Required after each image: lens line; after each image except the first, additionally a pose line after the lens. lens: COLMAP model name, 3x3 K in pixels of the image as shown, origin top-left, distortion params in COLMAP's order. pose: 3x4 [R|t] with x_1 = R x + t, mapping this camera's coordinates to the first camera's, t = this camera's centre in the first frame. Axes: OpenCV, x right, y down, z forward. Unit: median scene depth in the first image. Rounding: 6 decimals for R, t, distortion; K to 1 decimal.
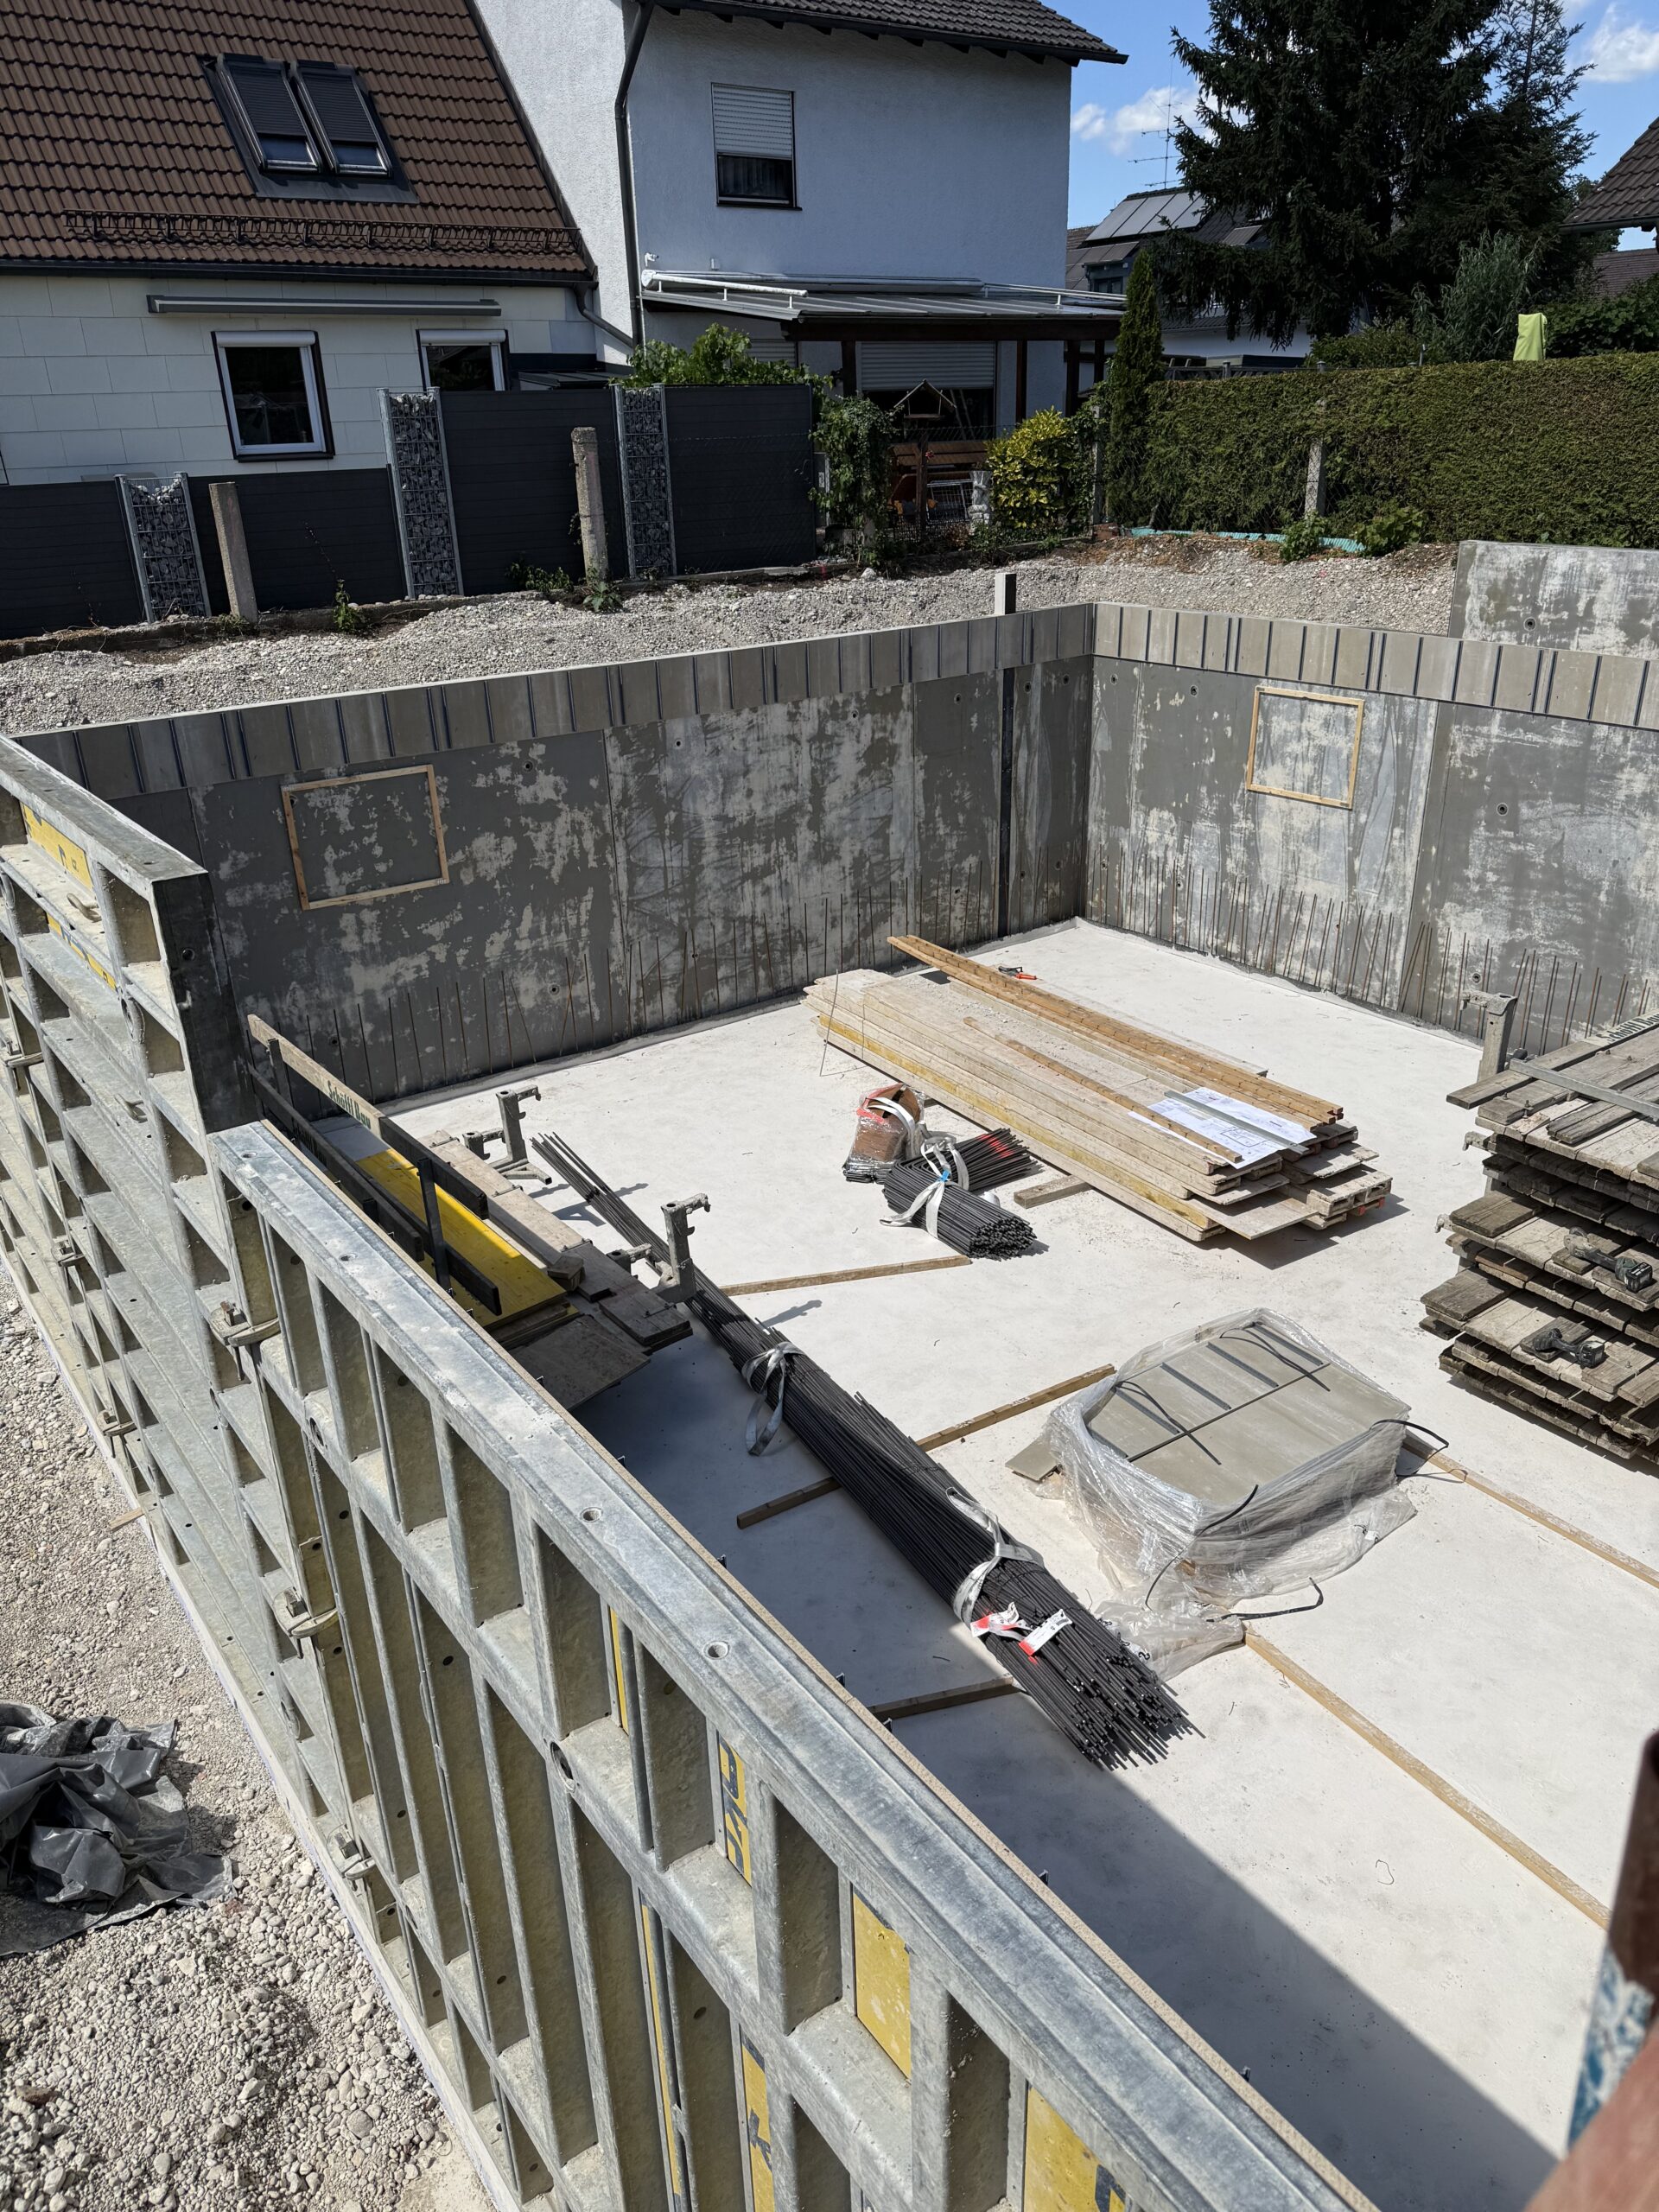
lens RADIAL K [[1574.3, 0, 831.5], [0, 1574.3, 1116.2], [0, 0, 1]] dist [-0.002590, -0.003227]
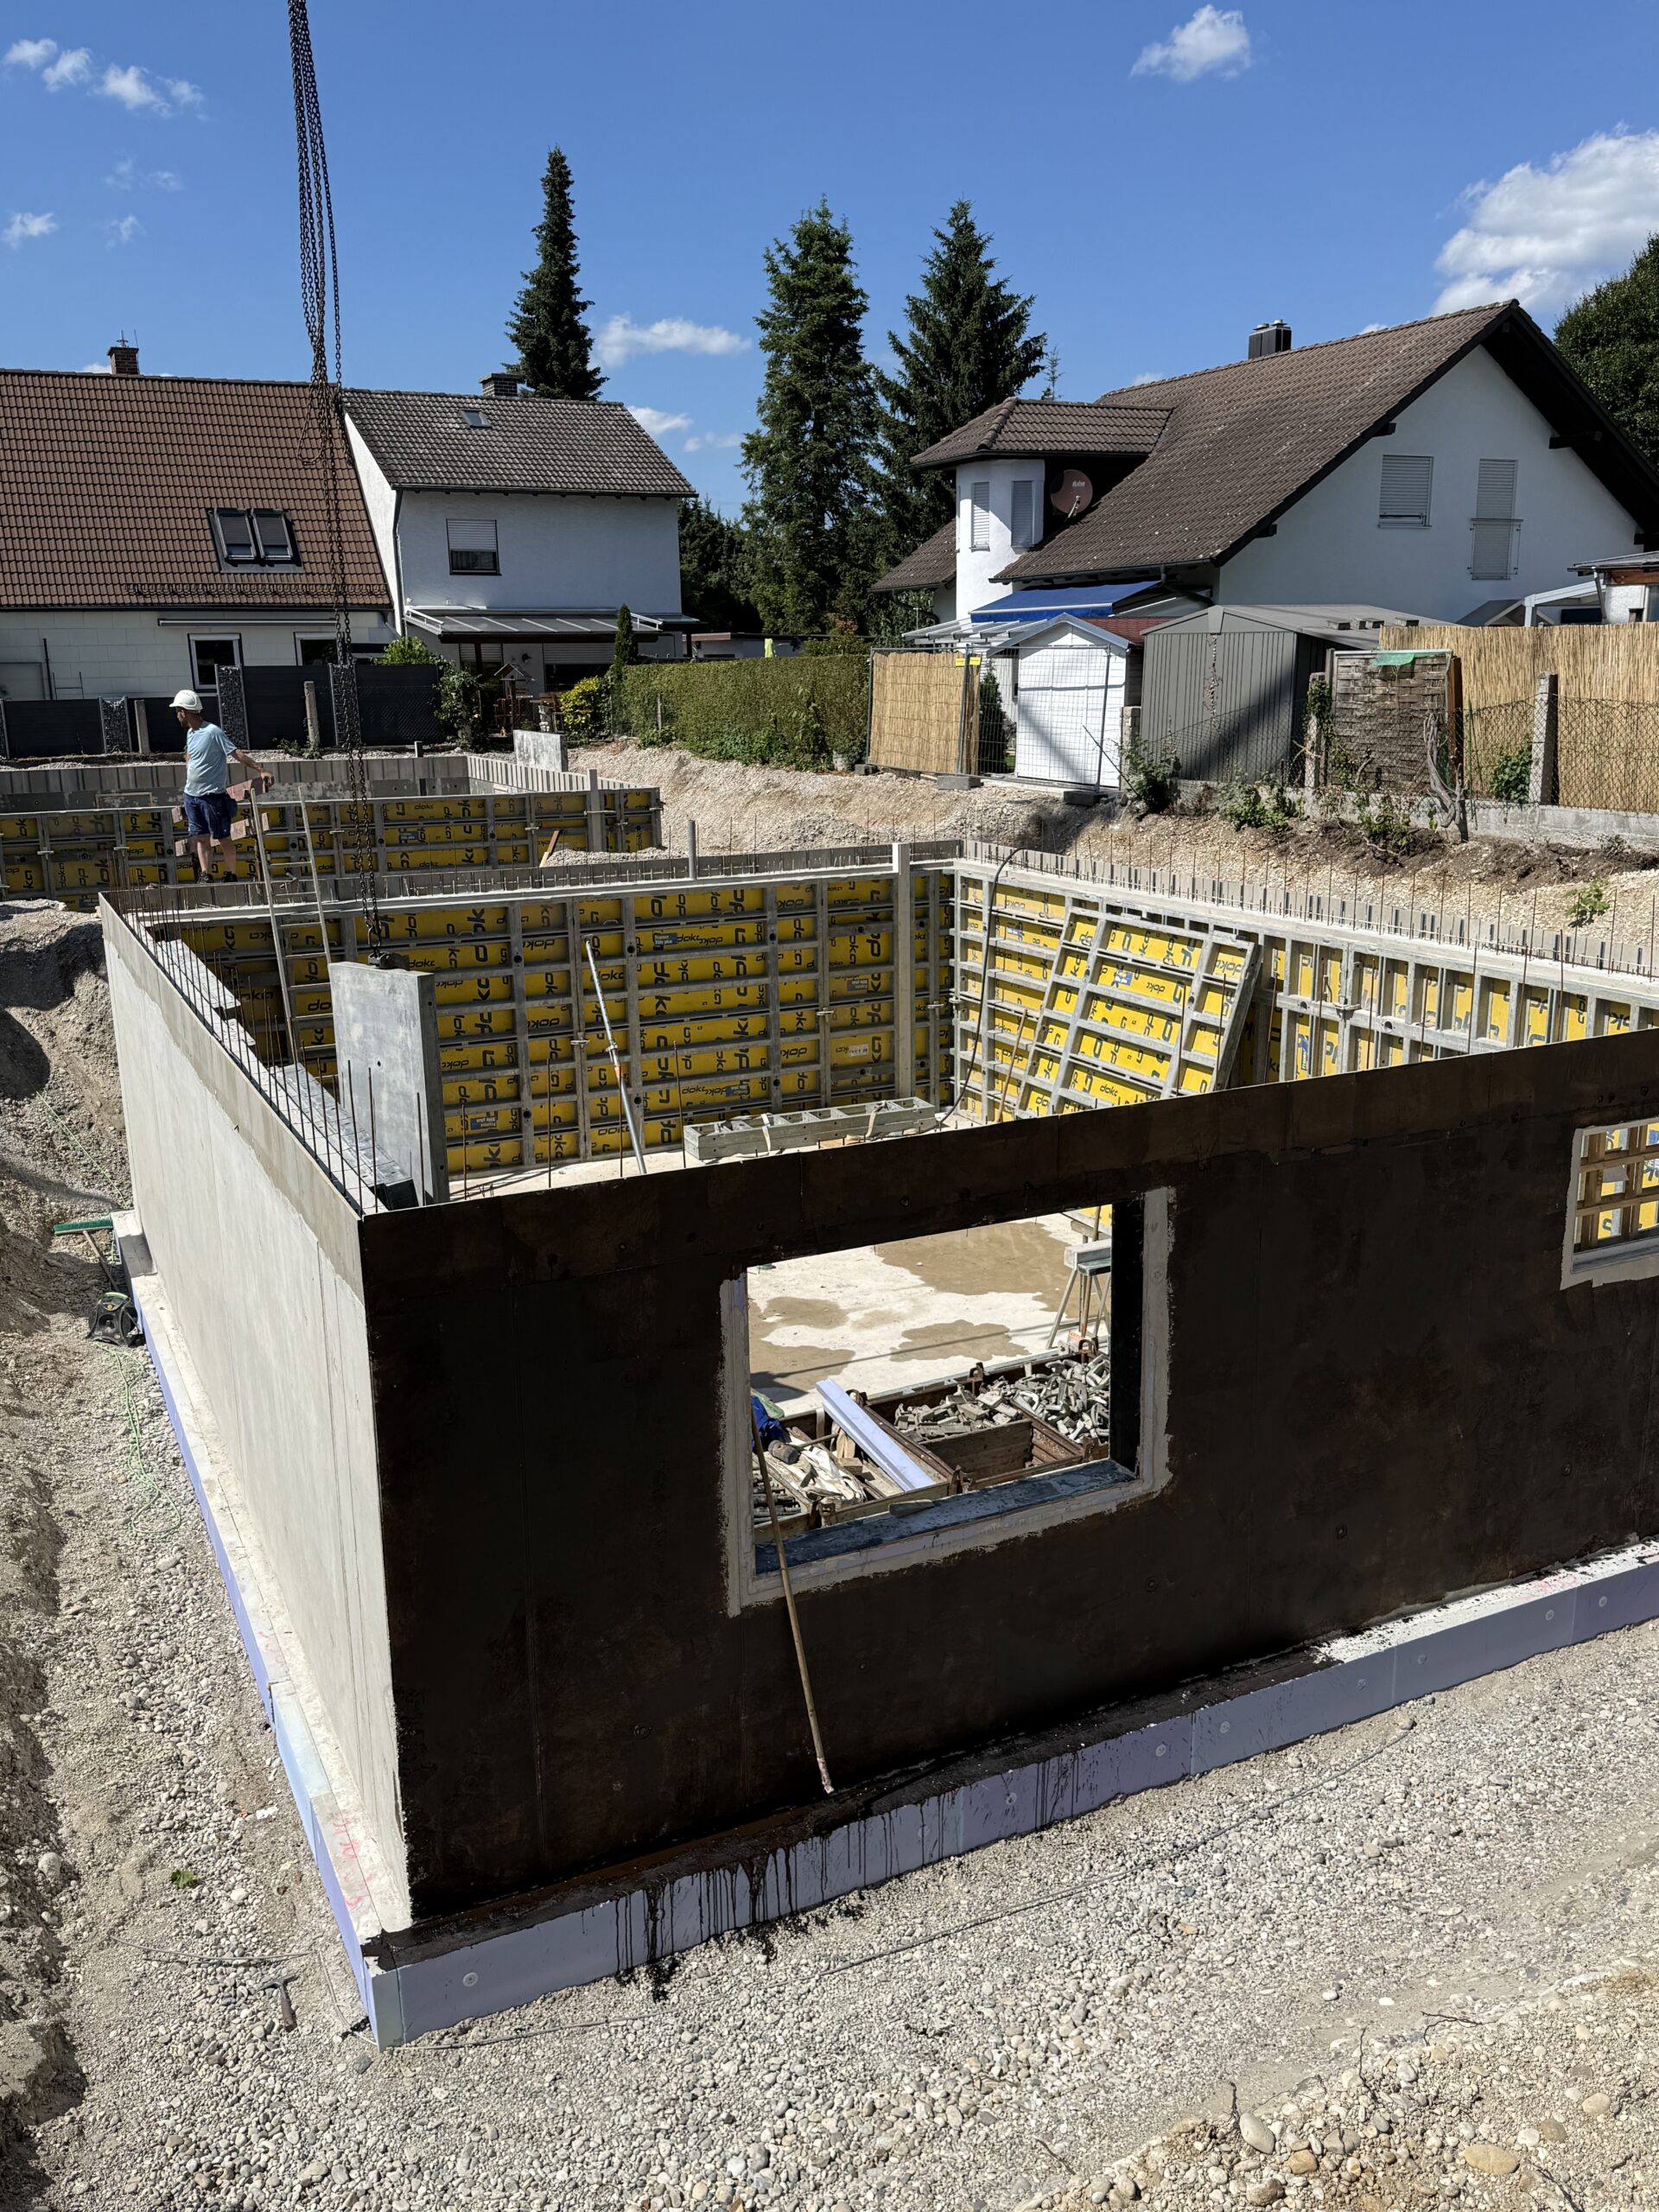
lens RADIAL K [[1780.7, 0, 837.3], [0, 1780.7, 1096.6], [0, 0, 1]] dist [0.199339, -0.446246]
pose [[0.984134, 0.052084, -0.169612, 0.879259], [-0.081380, 0.981966, -0.170646, 0.441303], [0.157665, 0.181741, 0.970624, -1.082278]]
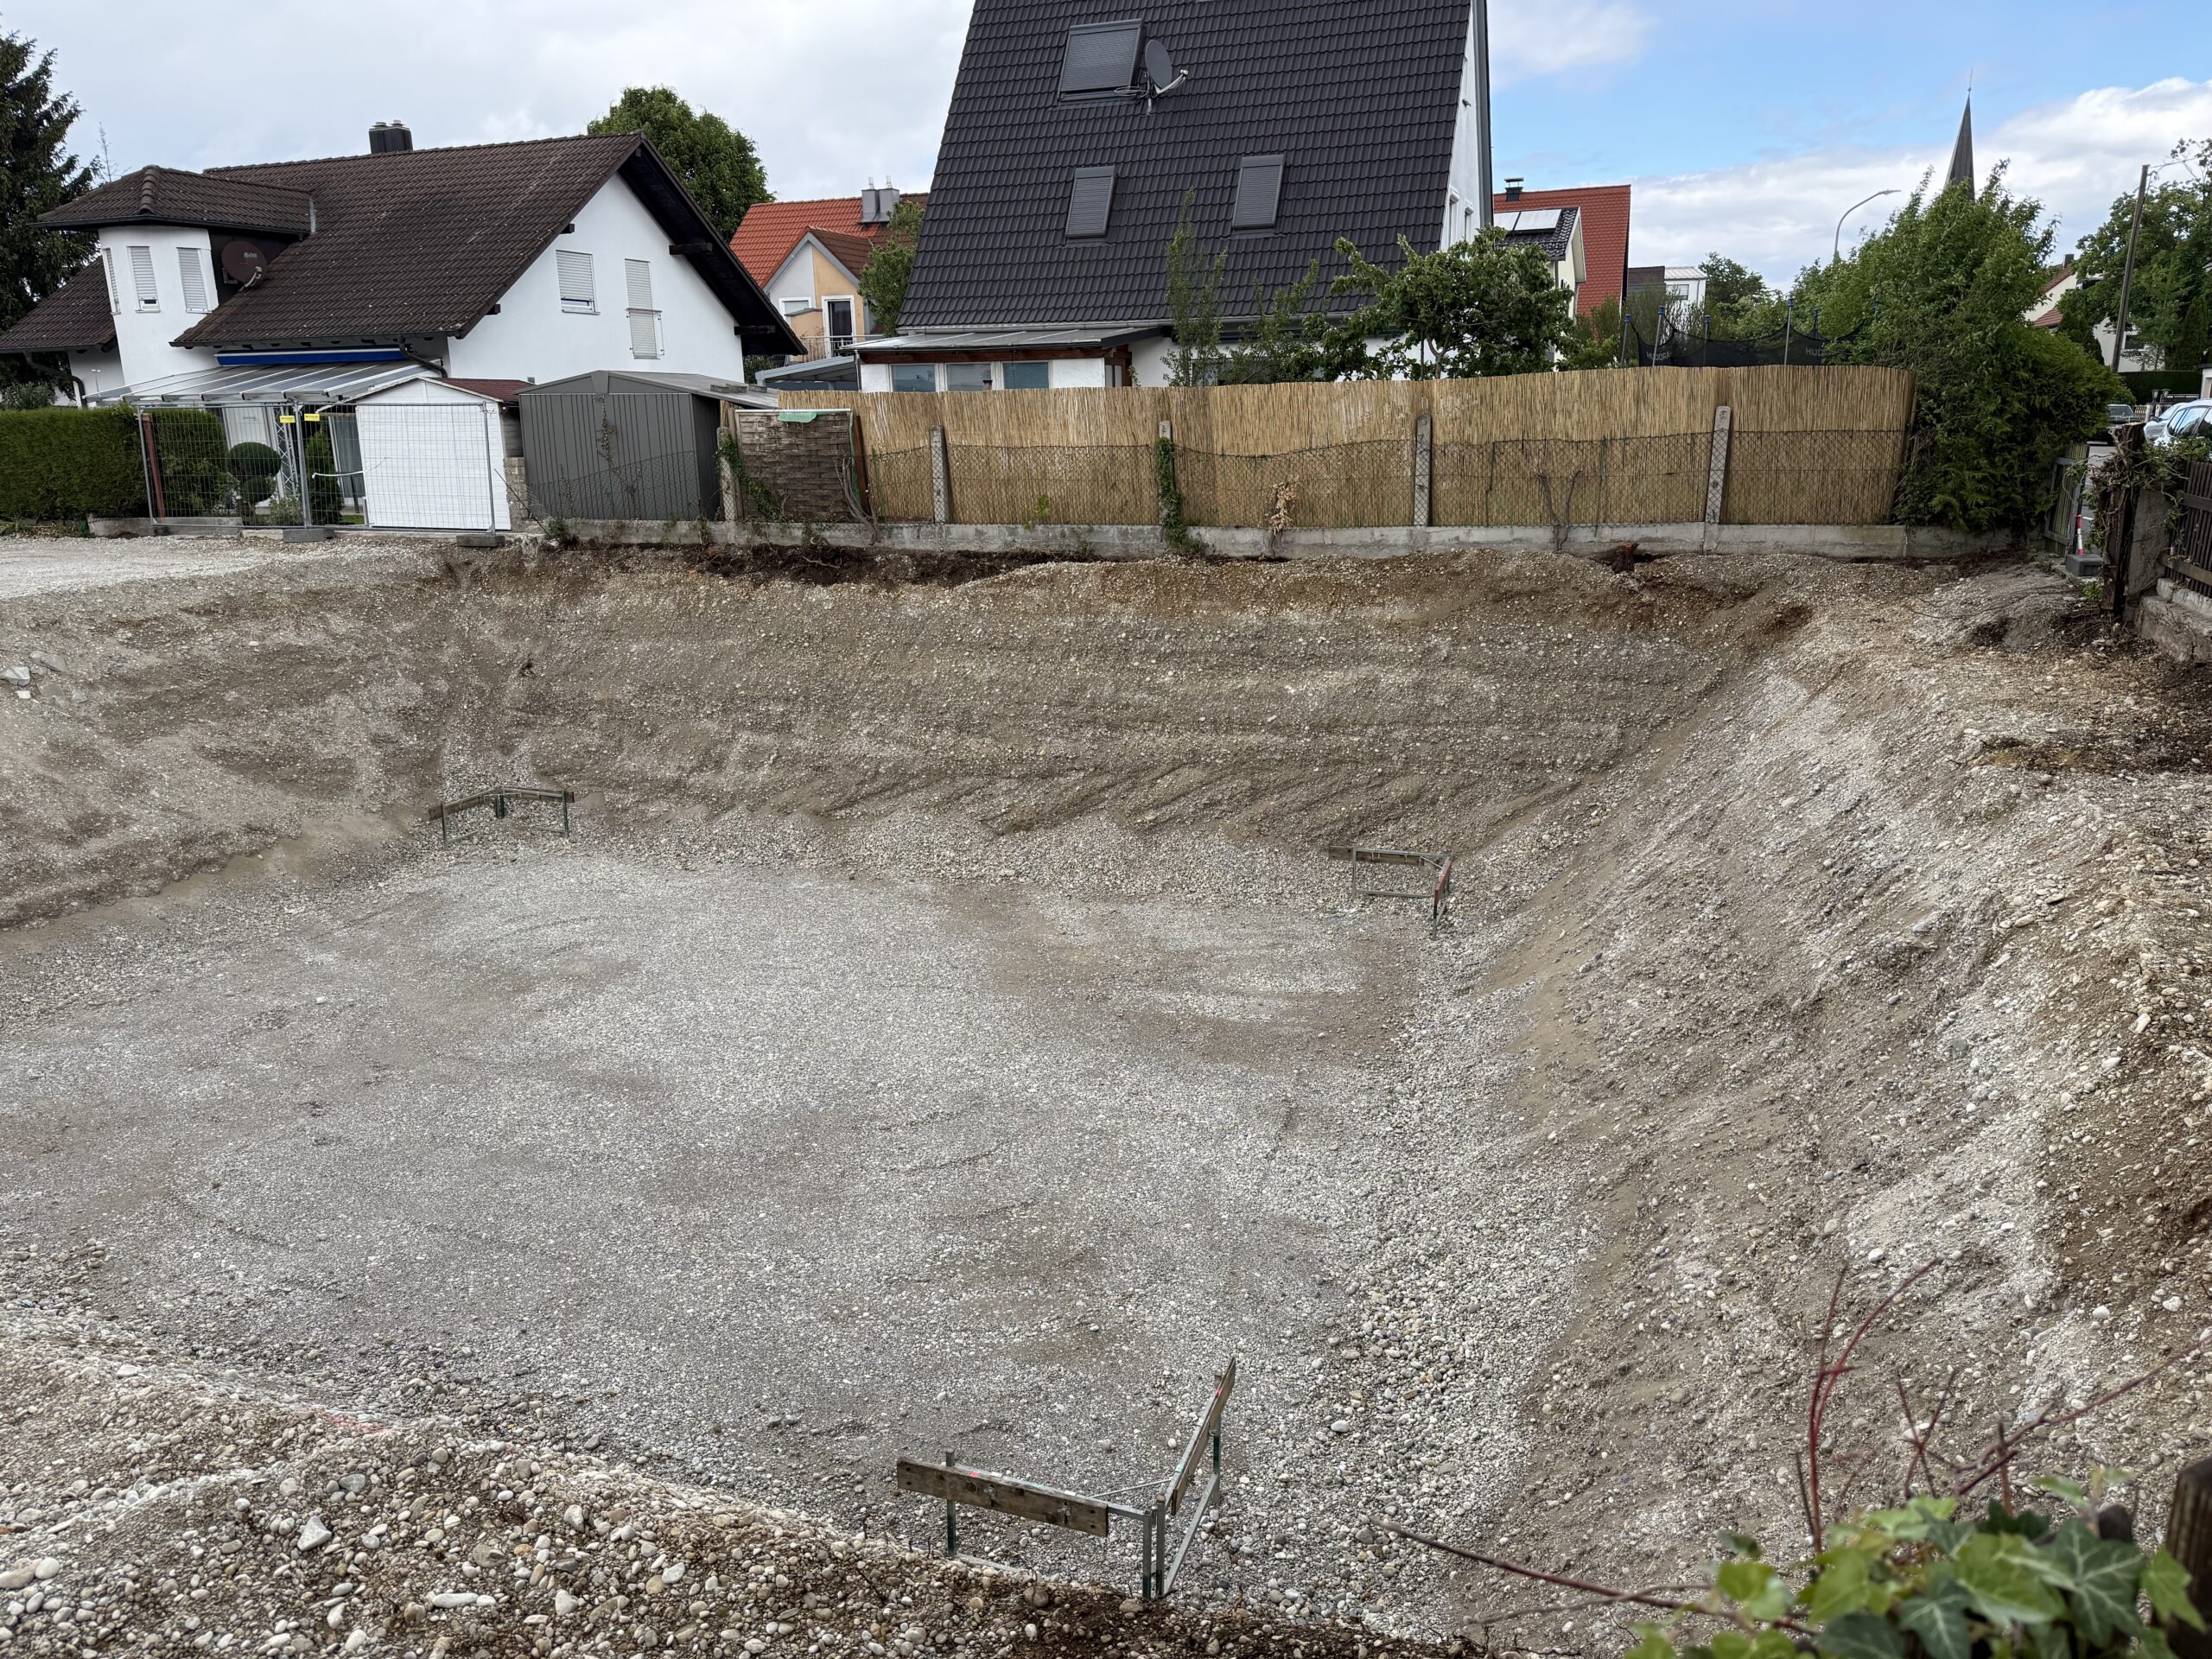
lens RADIAL K [[1529.9, 0, 1115.4], [0, 1529.9, 817.9], [0, 0, 1]] dist [0.155468, -0.263972]
pose [[0.829586, -0.132876, 0.542338, 0.527929], [0.225892, 0.968109, -0.108344, 0.455094], [-0.510646, 0.212390, 0.833145, -1.077172]]
